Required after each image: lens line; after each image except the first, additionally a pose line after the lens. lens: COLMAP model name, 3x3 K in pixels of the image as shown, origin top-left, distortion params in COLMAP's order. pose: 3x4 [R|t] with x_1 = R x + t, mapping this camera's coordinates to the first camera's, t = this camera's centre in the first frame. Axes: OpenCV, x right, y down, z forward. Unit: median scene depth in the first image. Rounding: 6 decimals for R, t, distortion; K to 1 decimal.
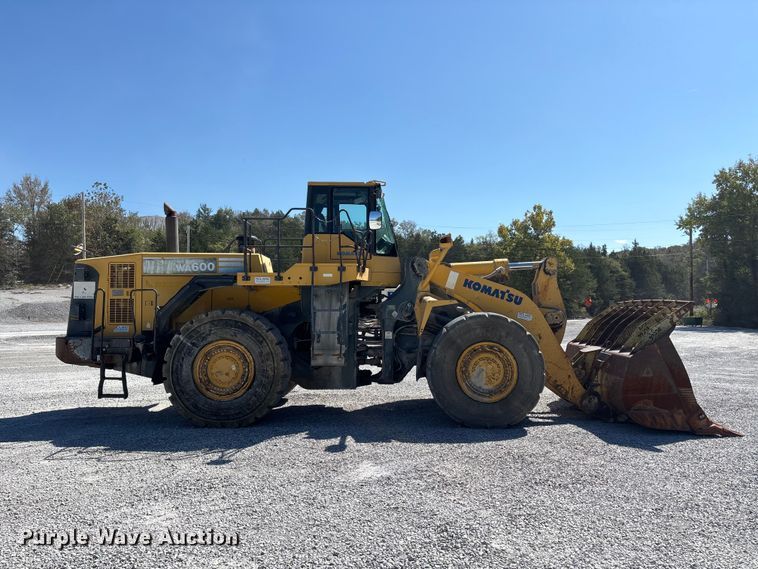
lens RADIAL K [[571.7, 0, 384.8], [0, 571.7, 284.1], [0, 0, 1]] dist [0.019179, -0.001153]
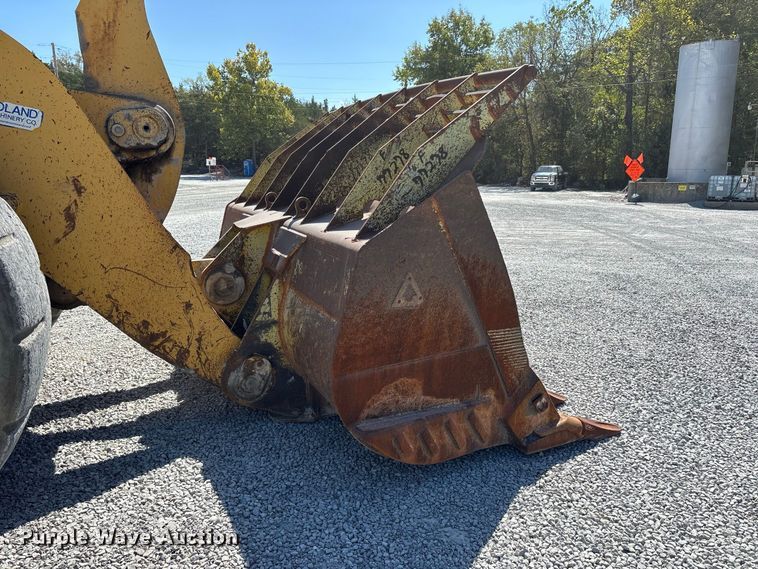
lens RADIAL K [[570.8, 0, 382.2], [0, 570.8, 286.1], [0, 0, 1]] dist [0.067971, -0.083263]
pose [[0.896418, -0.094626, 0.432989, 0.280048], [-0.012693, 0.971061, 0.238494, 0.068691], [-0.443027, -0.219286, 0.869276, 0.663829]]
